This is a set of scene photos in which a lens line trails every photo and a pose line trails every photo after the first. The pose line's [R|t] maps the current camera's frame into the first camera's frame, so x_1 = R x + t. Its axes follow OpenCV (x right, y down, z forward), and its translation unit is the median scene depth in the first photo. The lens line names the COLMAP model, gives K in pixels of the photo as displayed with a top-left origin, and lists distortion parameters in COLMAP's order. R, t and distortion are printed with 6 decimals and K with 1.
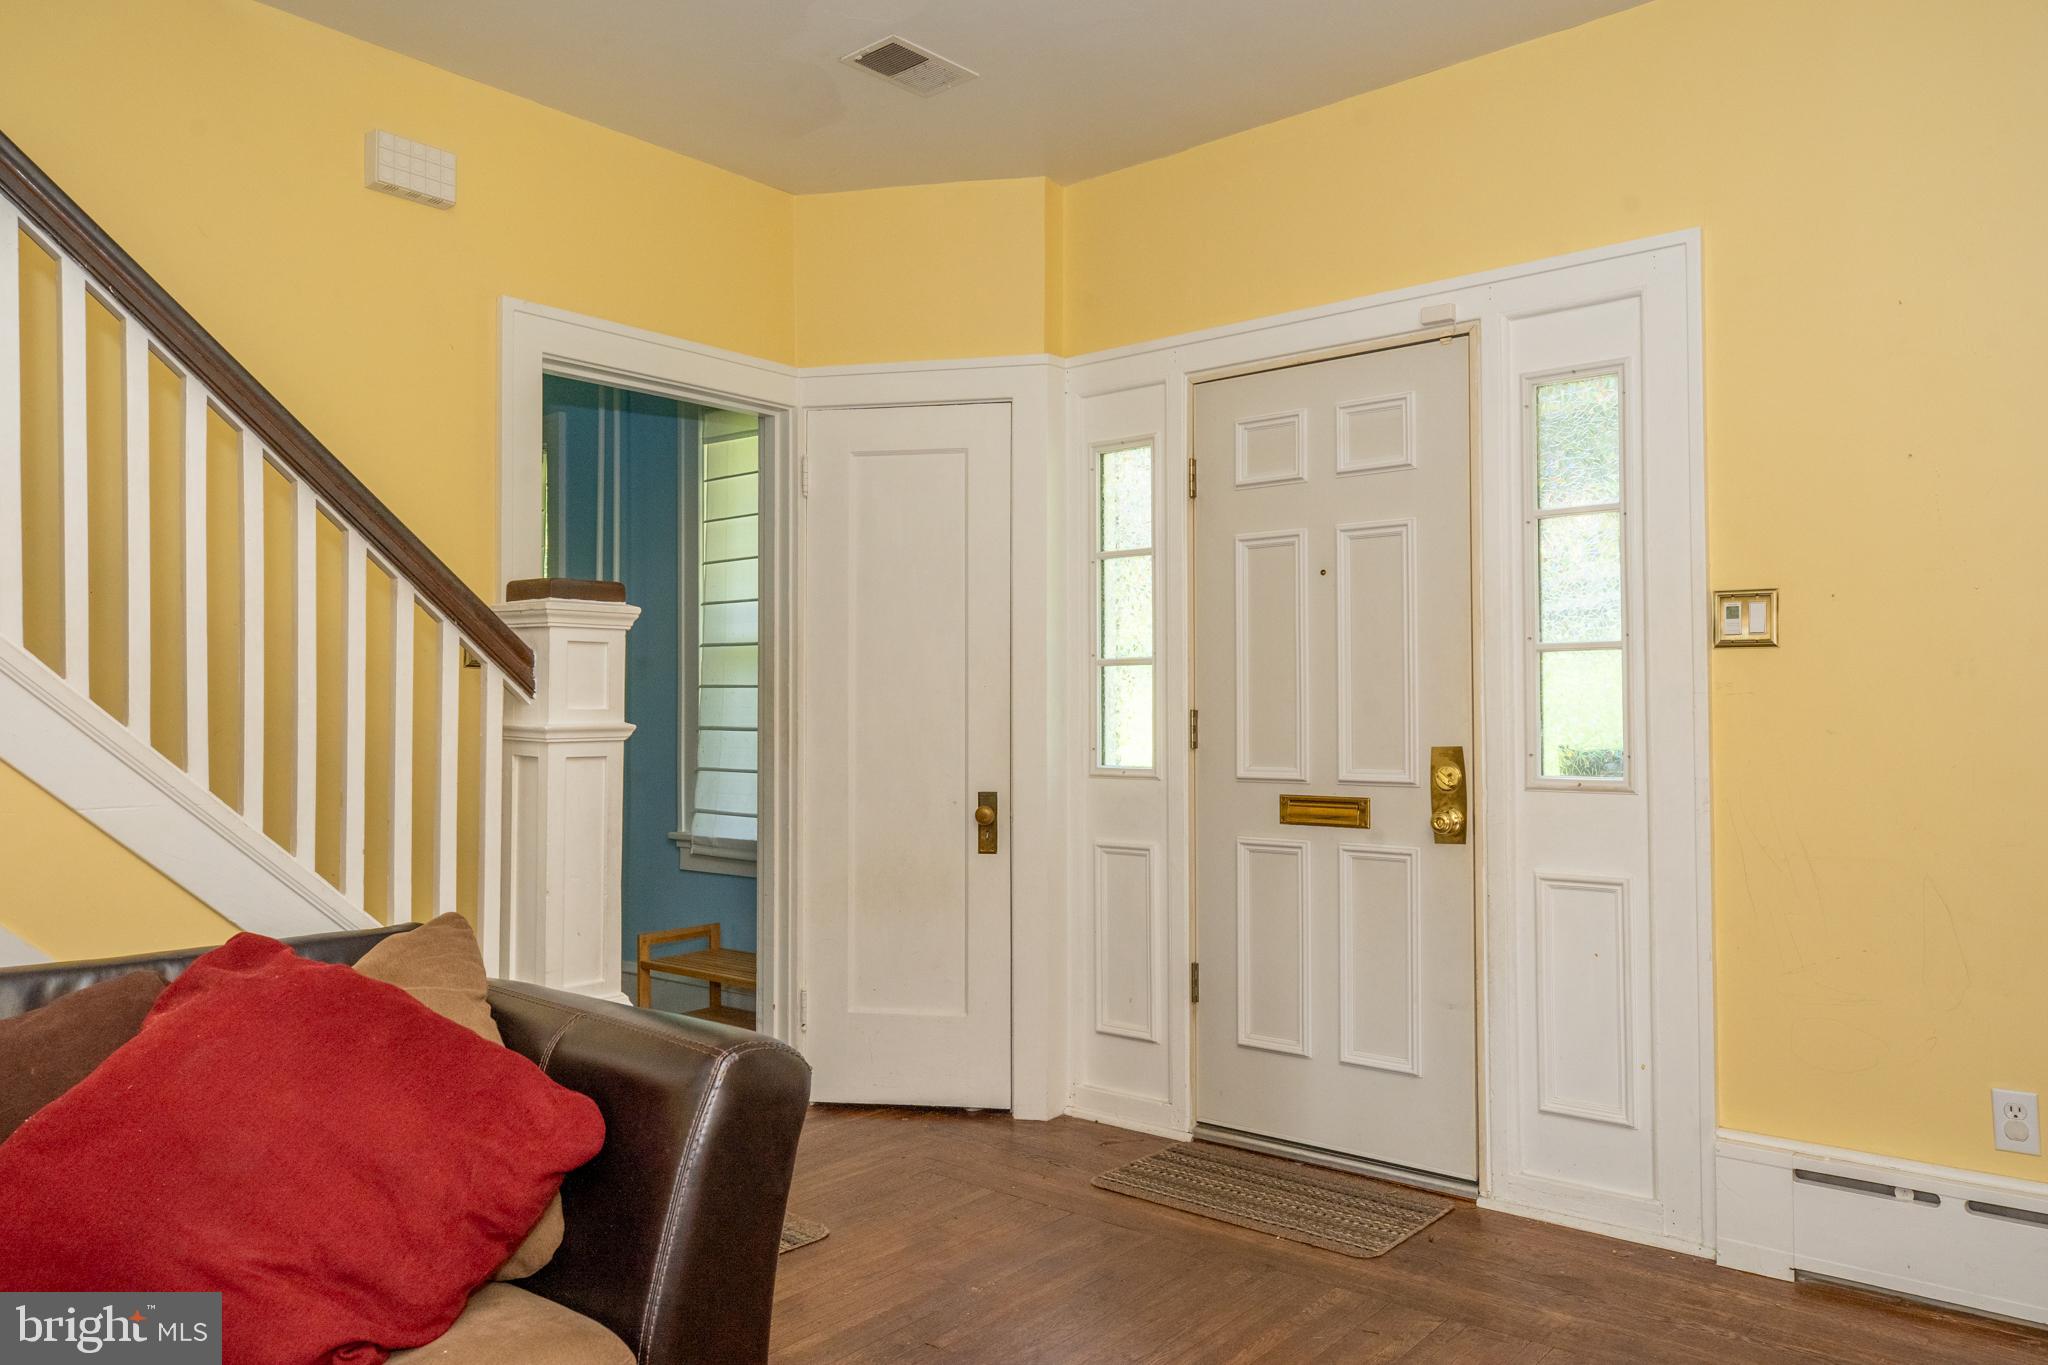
lens RADIAL K [[1402.7, 0, 1024.0], [0, 1402.7, 682.5], [0, 0, 1]] dist [0.003261, 0.000824]
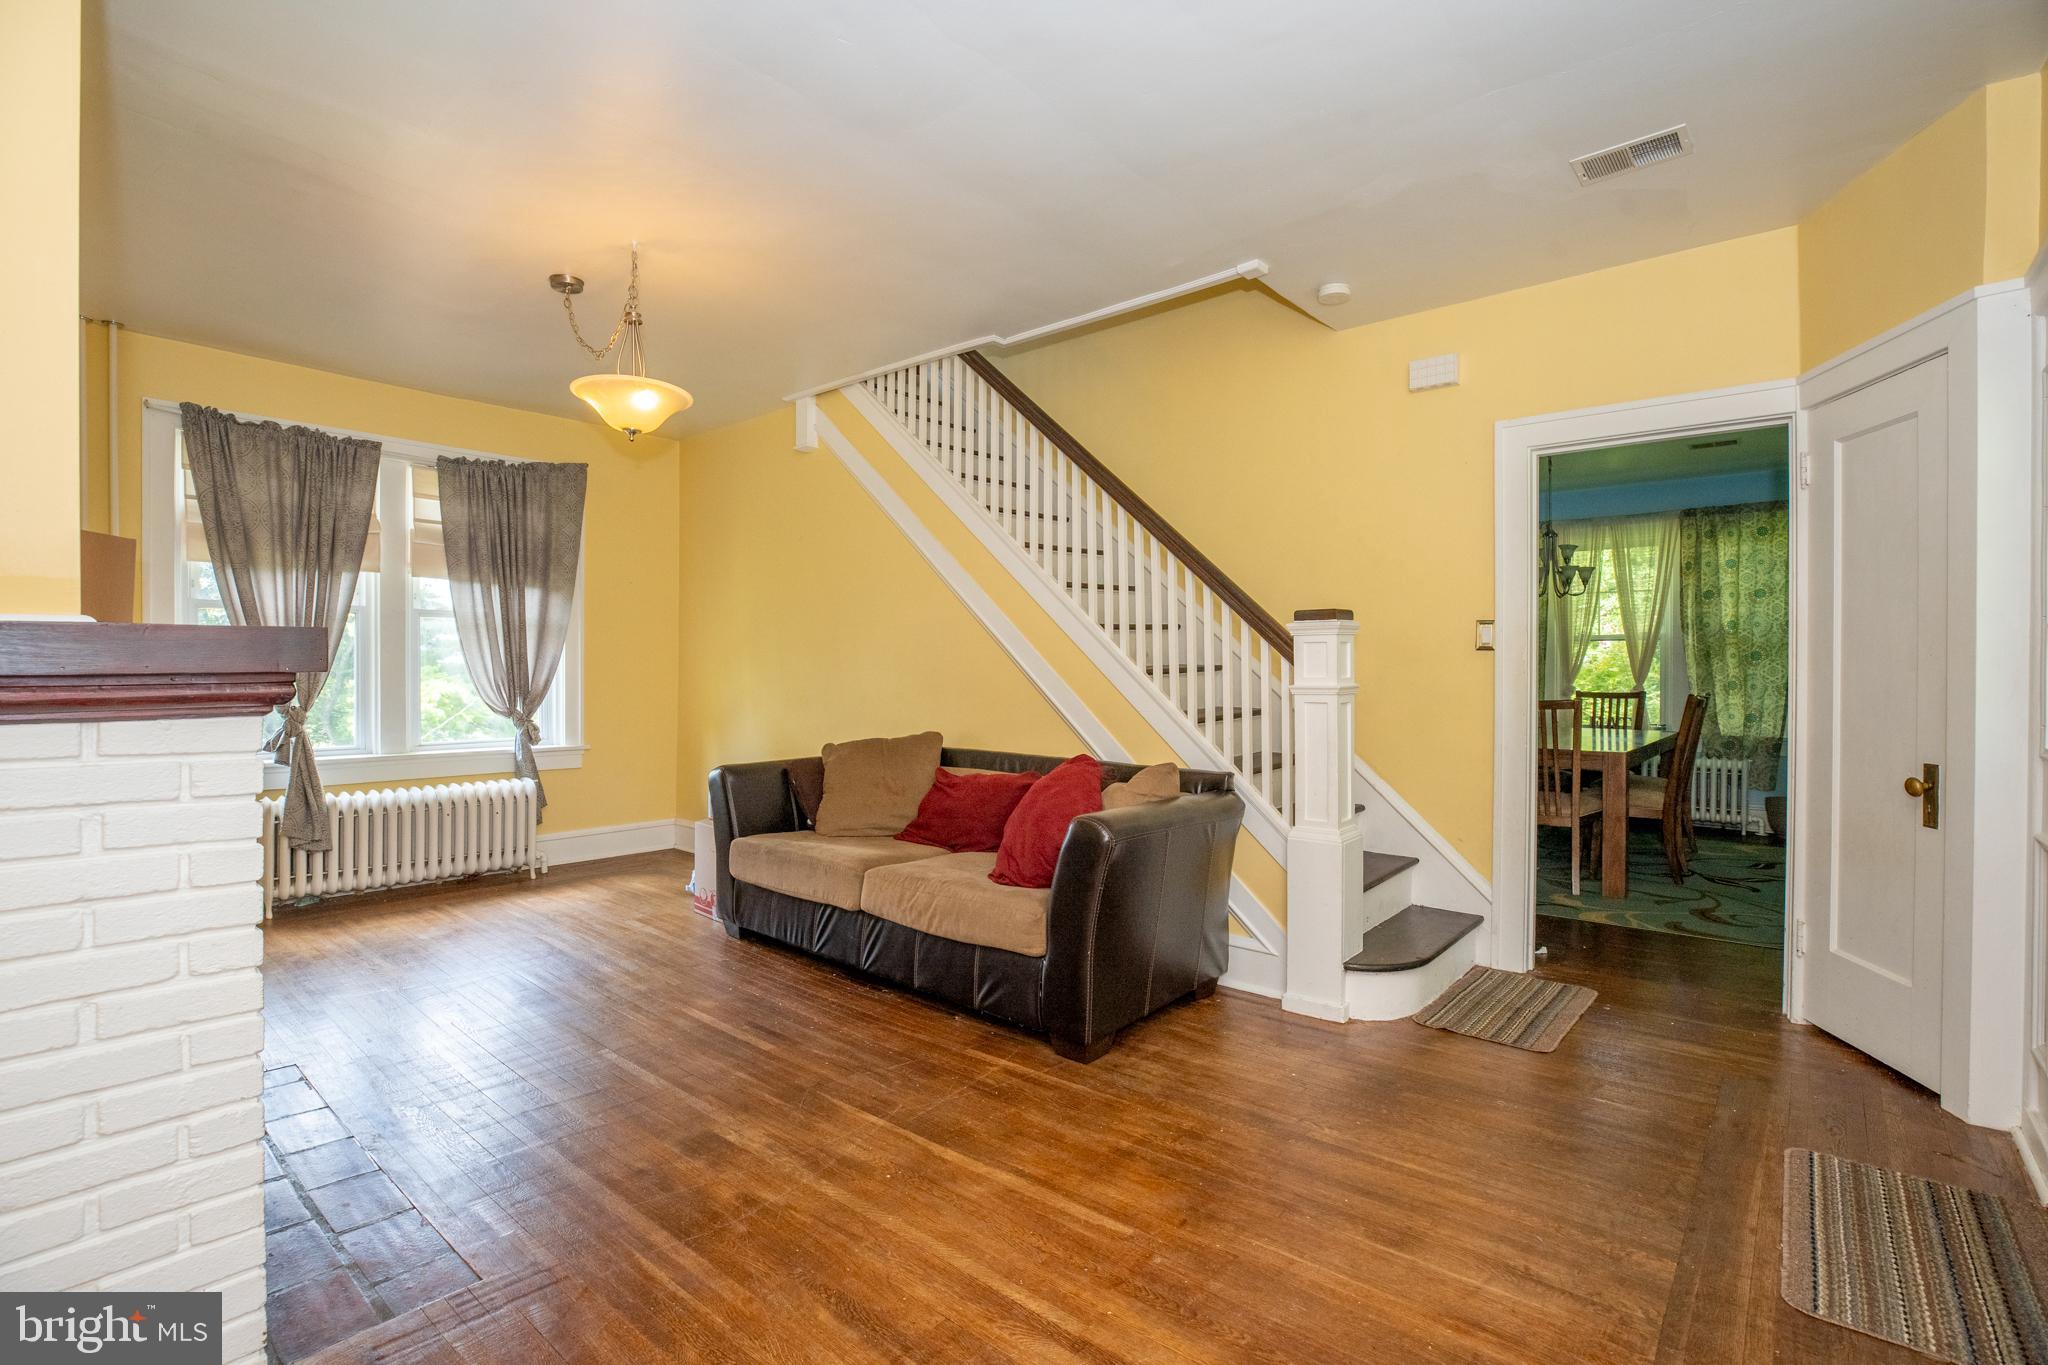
lens RADIAL K [[953.1, 0, 1018.1], [0, 953.1, 676.1], [0, 0, 1]] dist [-0.042452, 0.011119]
pose [[-0.001664, 0.008830, -0.999960, 0.709979], [0.026269, 0.999616, 0.008784, -0.005293], [0.999654, -0.026253, -0.001895, 0.435876]]
